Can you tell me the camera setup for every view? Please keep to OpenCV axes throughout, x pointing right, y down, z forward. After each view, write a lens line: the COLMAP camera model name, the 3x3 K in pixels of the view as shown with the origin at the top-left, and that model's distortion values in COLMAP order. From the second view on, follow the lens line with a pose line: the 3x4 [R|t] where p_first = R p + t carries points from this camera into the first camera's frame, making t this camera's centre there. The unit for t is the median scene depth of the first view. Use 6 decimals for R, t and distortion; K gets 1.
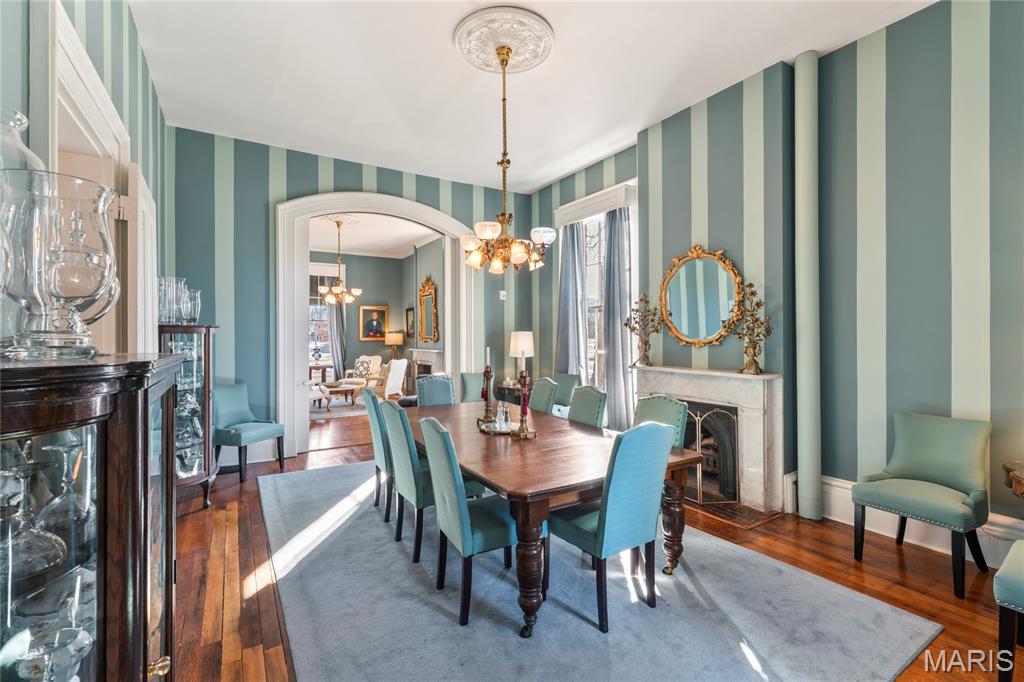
lens RADIAL K [[458.6, 0, 511.4], [0, 458.6, 335.7], [0, 0, 1]] dist [-0.000327, -0.000005]
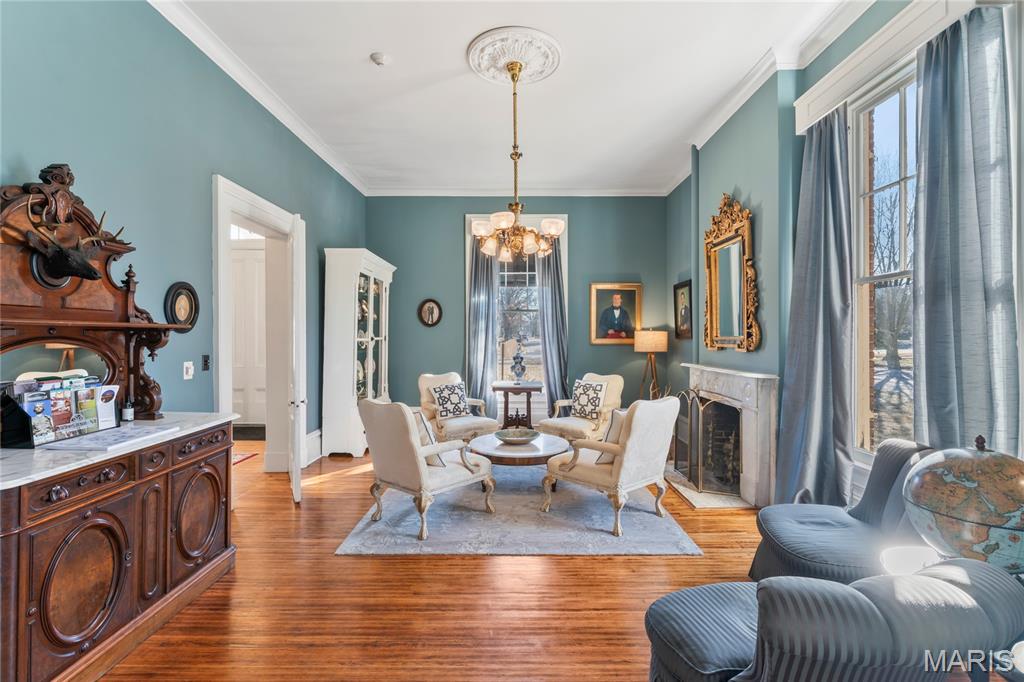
lens RADIAL K [[453.1, 0, 511.5], [0, 453.1, 335.2], [0, 0, 1]] dist [-0.000725, -0.000010]
pose [[0.844537, 0.000700, -0.535497, -0.117630], [0.000099, 0.999999, 0.001463, -0.001041], [0.535497, -0.001289, 0.844536, 0.497892]]
